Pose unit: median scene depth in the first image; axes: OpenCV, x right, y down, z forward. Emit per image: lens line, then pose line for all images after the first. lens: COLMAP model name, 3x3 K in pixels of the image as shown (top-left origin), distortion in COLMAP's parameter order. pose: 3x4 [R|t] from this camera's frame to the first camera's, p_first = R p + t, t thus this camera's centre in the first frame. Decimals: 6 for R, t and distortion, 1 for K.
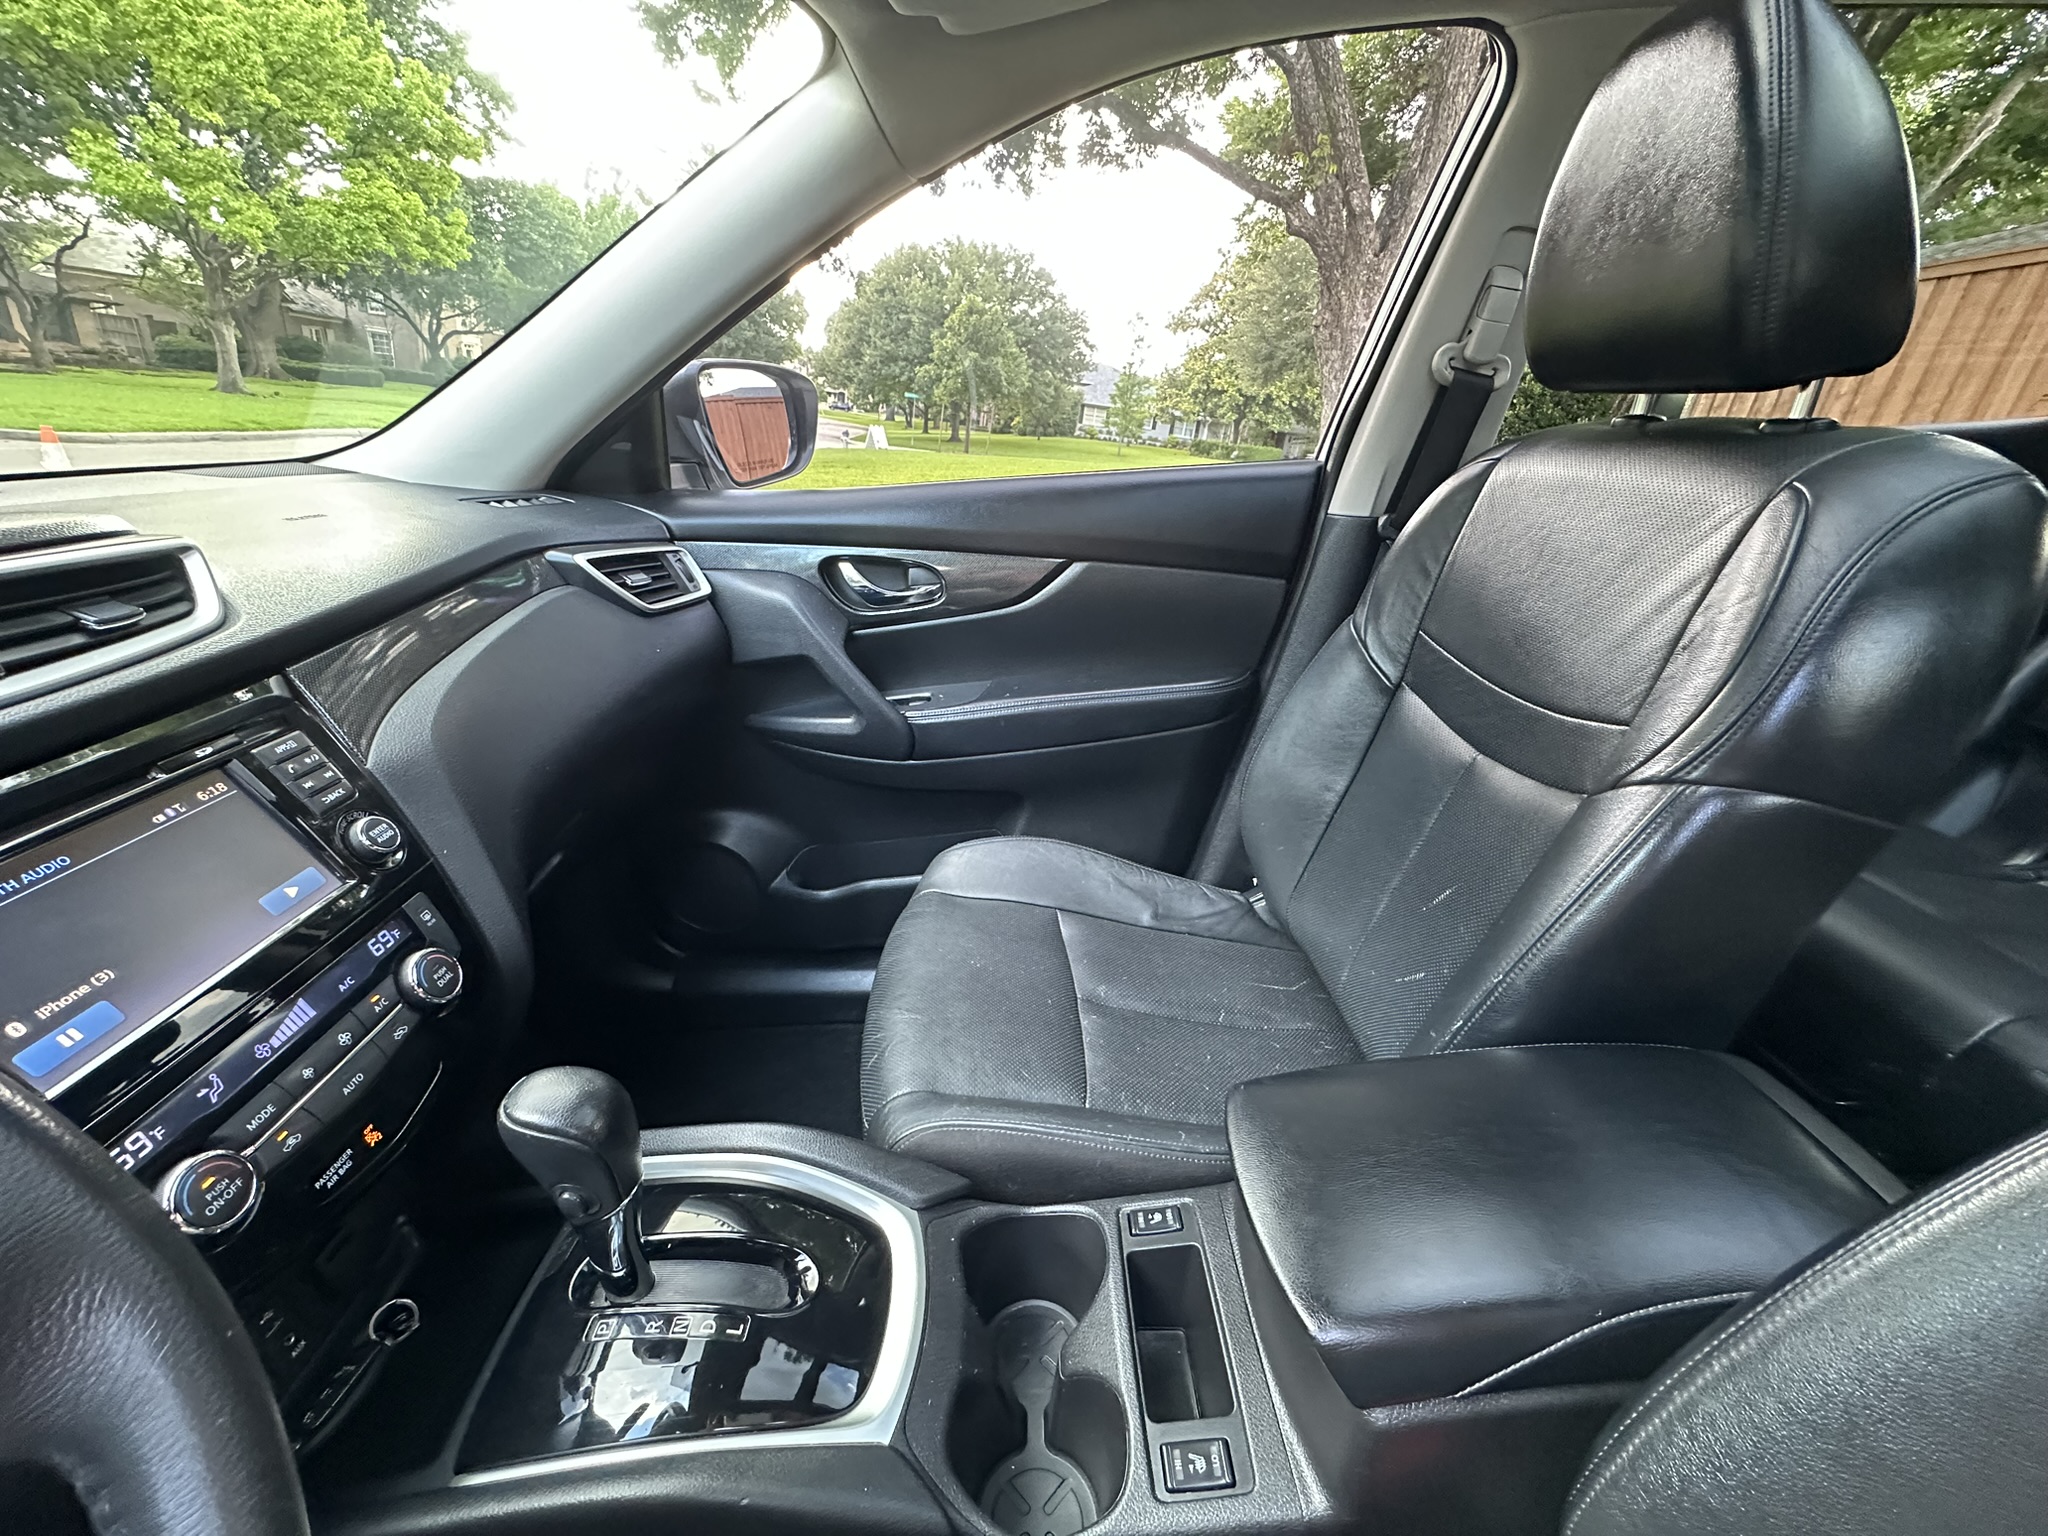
lens RADIAL K [[826.1, 0, 1014.1], [0, 826.1, 767.5], [0, 0, 1]] dist [-0.001319, 0.000210]
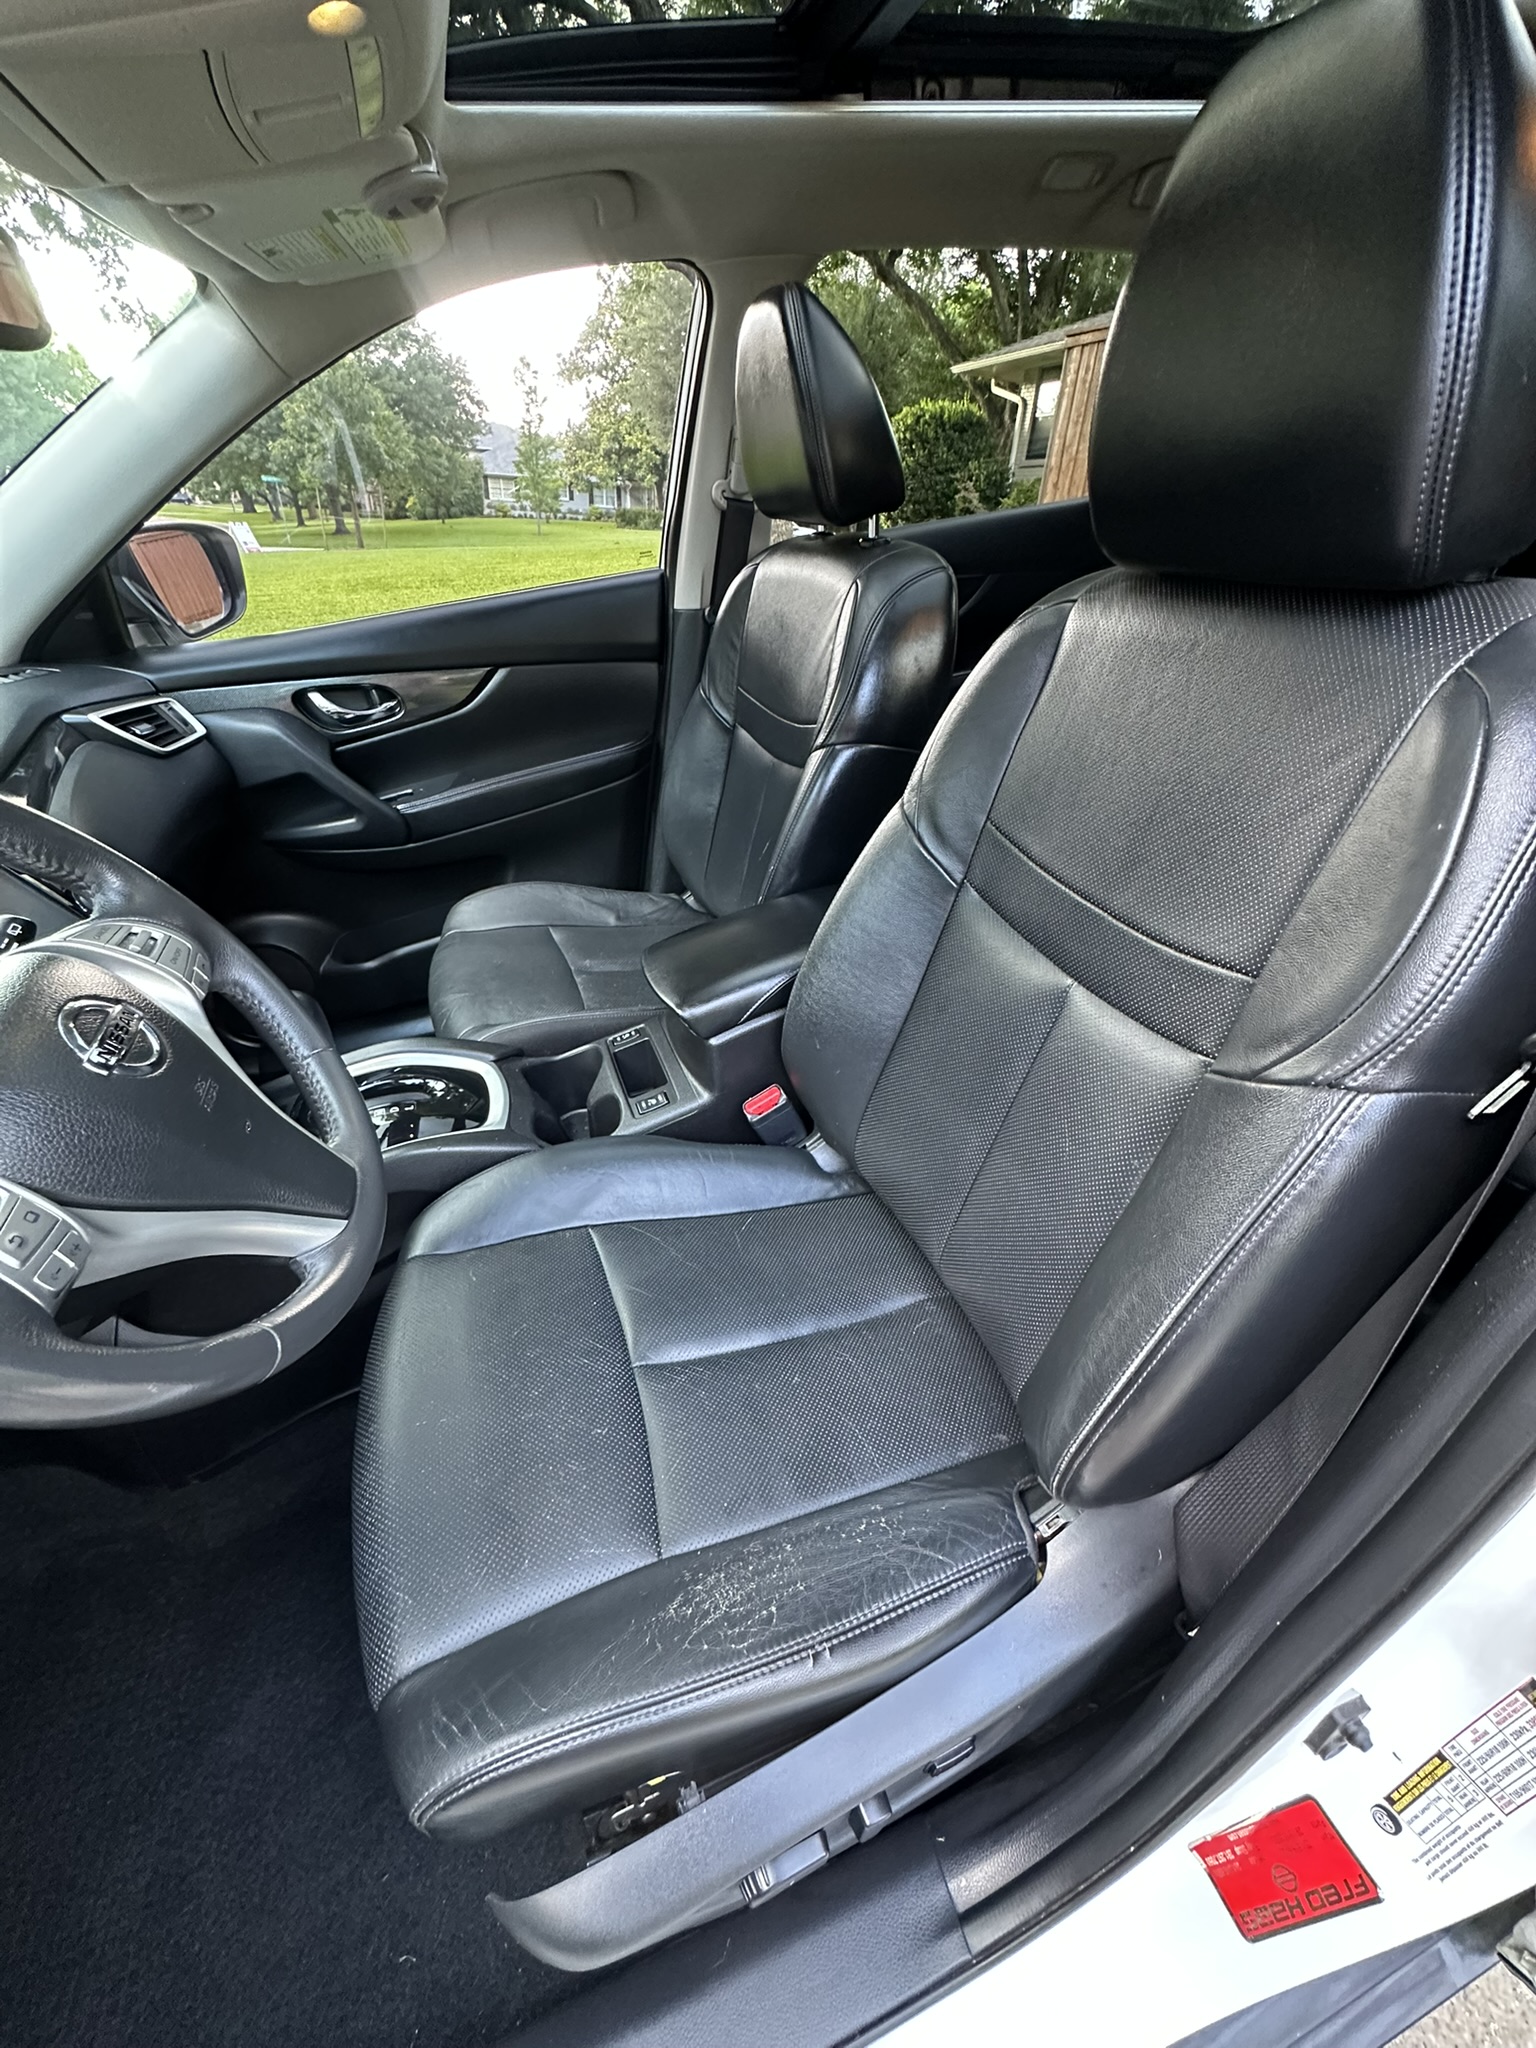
lens RADIAL K [[826.1, 0, 763.1], [0, 826.1, 1017.8], [0, 0, 1]] dist [-0.001319, 0.000210]
pose [[0.937575, -0.236912, 0.254609, -0.000582], [0.189626, 0.961933, 0.196794, 0.120221], [-0.291539, -0.136229, 0.946809, -0.497593]]
